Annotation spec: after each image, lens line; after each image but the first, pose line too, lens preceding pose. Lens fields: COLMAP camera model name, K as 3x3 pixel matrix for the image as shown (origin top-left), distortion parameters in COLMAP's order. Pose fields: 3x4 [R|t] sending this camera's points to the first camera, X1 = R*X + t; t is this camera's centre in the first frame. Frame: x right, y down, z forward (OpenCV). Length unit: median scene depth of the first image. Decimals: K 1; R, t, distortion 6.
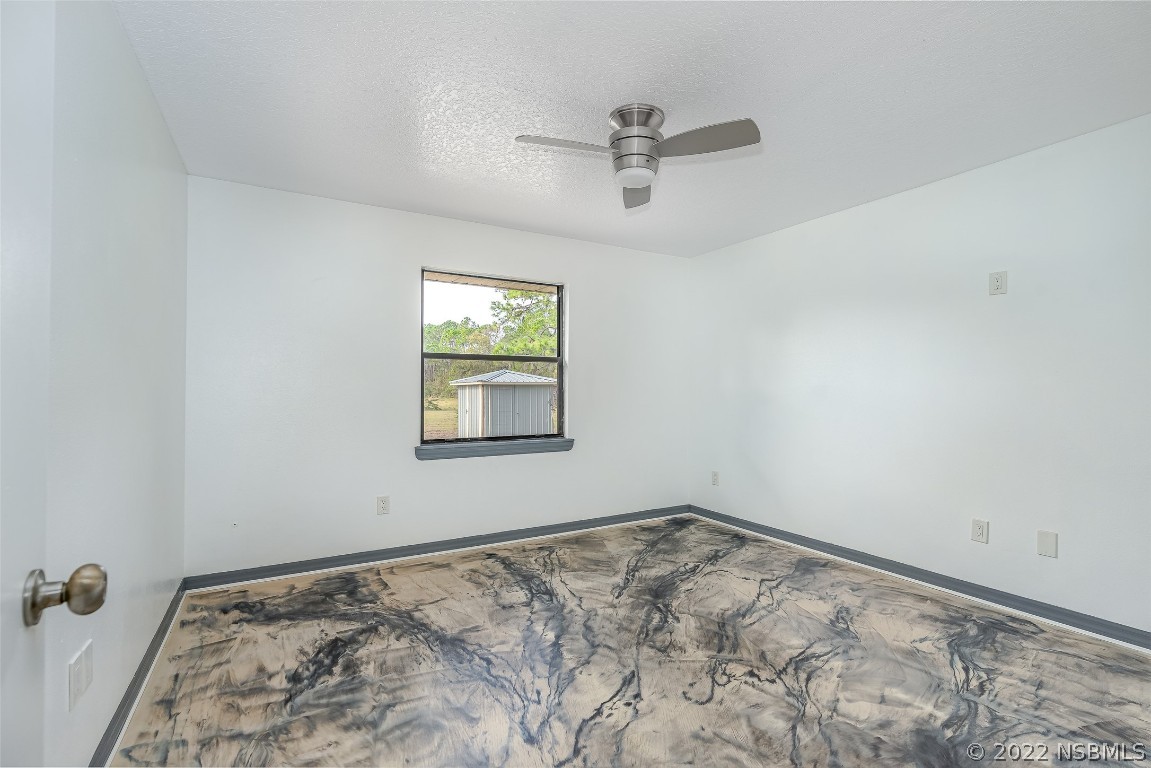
lens RADIAL K [[532.3, 0, 584.3], [0, 532.3, 380.5], [0, 0, 1]] dist [-0.002949, 0.001231]
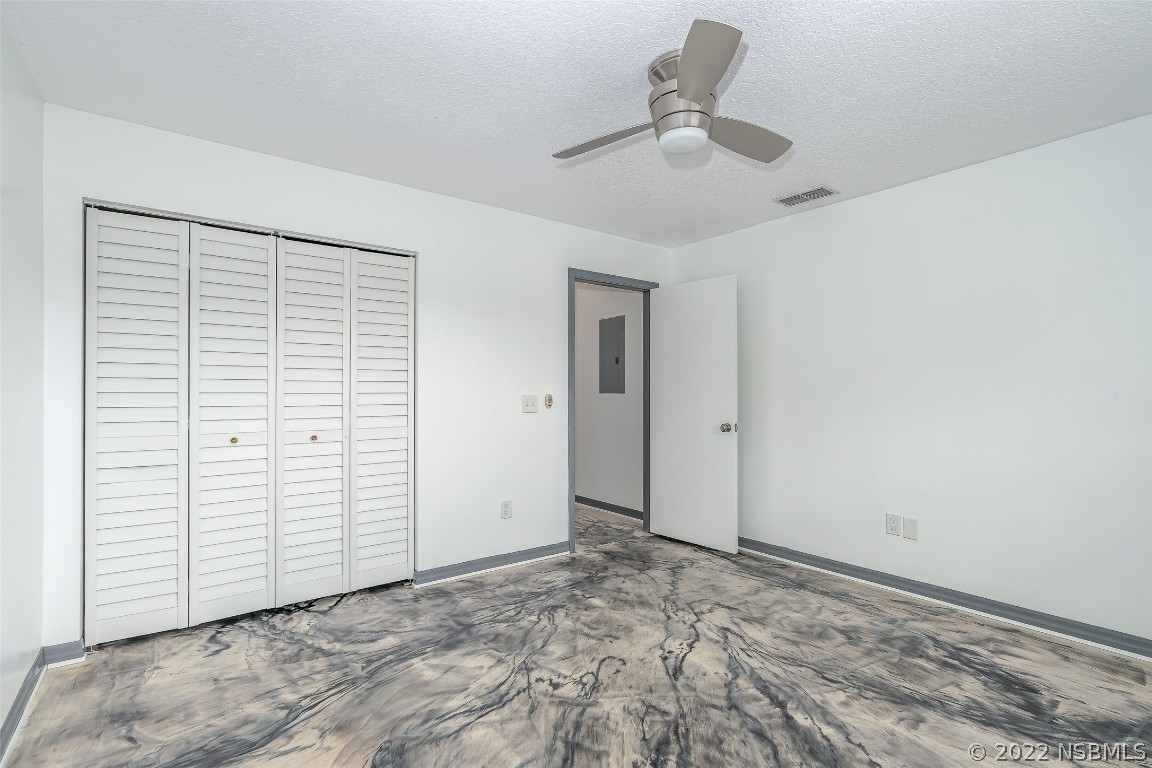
lens RADIAL K [[532.7, 0, 584.8], [0, 532.7, 380.5], [0, 0, 1]] dist [-0.002949, 0.001231]
pose [[-0.993013, -0.004327, -0.117928, 0.379014], [0.000255, 0.999246, -0.038814, 0.034138], [0.118007, -0.038573, -0.992263, 1.984987]]
